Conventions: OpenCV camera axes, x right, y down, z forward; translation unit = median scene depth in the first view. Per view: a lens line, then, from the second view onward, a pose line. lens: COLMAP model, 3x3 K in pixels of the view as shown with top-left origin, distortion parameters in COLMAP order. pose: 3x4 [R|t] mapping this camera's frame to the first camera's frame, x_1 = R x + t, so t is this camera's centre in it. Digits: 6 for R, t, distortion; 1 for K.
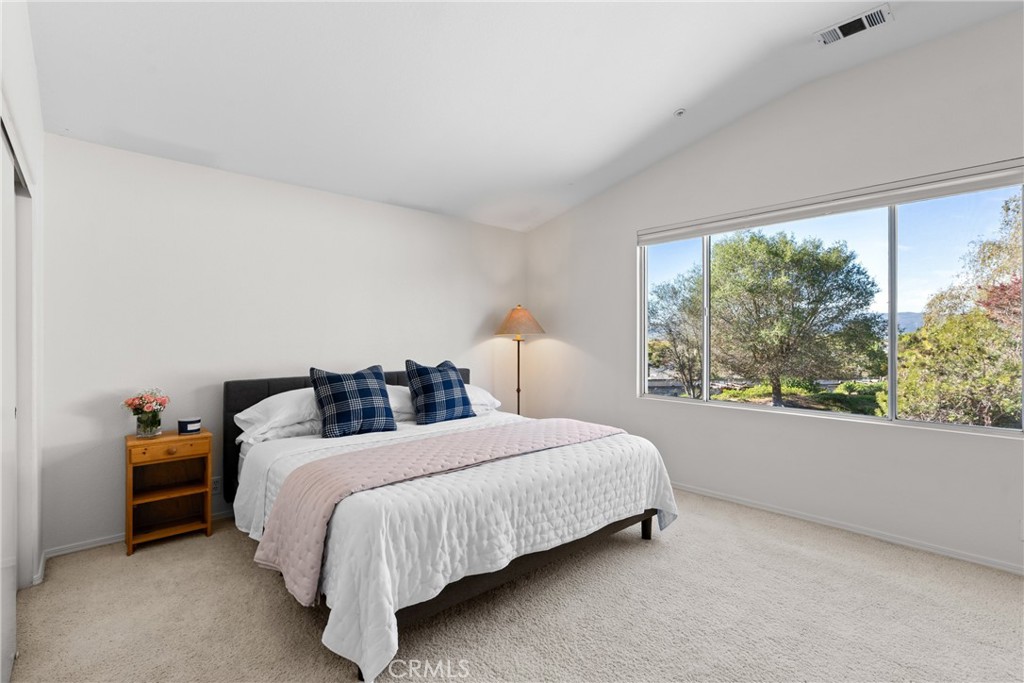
lens RADIAL K [[466.3, 0, 515.9], [0, 466.3, 338.9], [0, 0, 1]] dist [-0.008865, 0.004347]
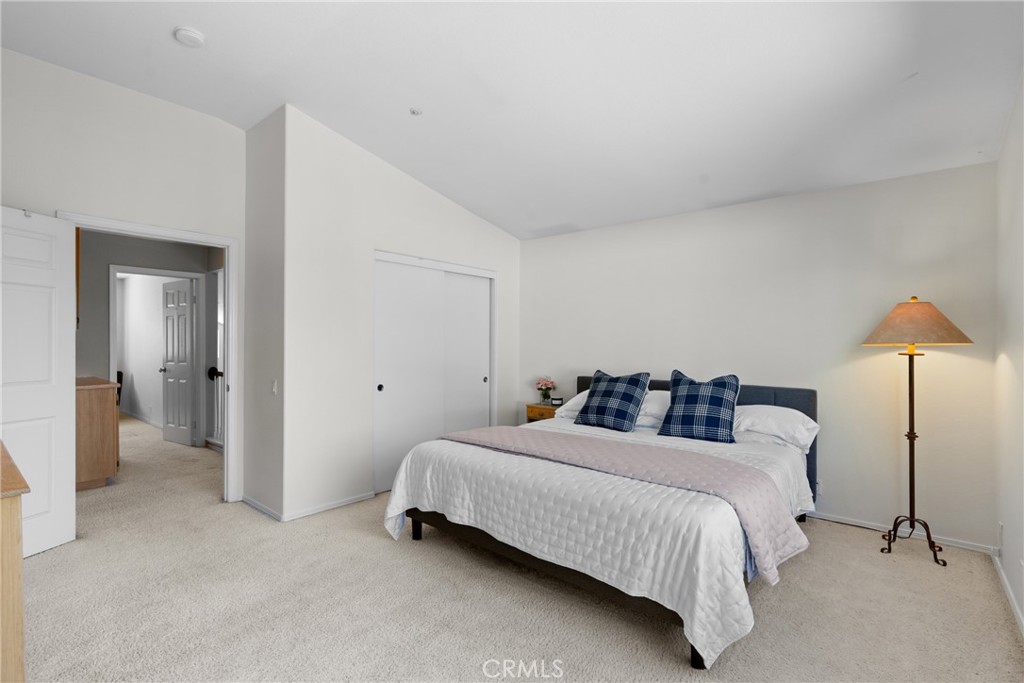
lens RADIAL K [[466.3, 0, 520.1], [0, 466.3, 338.7], [0, 0, 1]] dist [-0.008865, 0.004347]
pose [[0.151911, 0.002223, -0.988392, 0.691071], [-0.007038, 0.999975, 0.001167, -0.019574], [0.988369, 0.006779, 0.151923, 0.512107]]
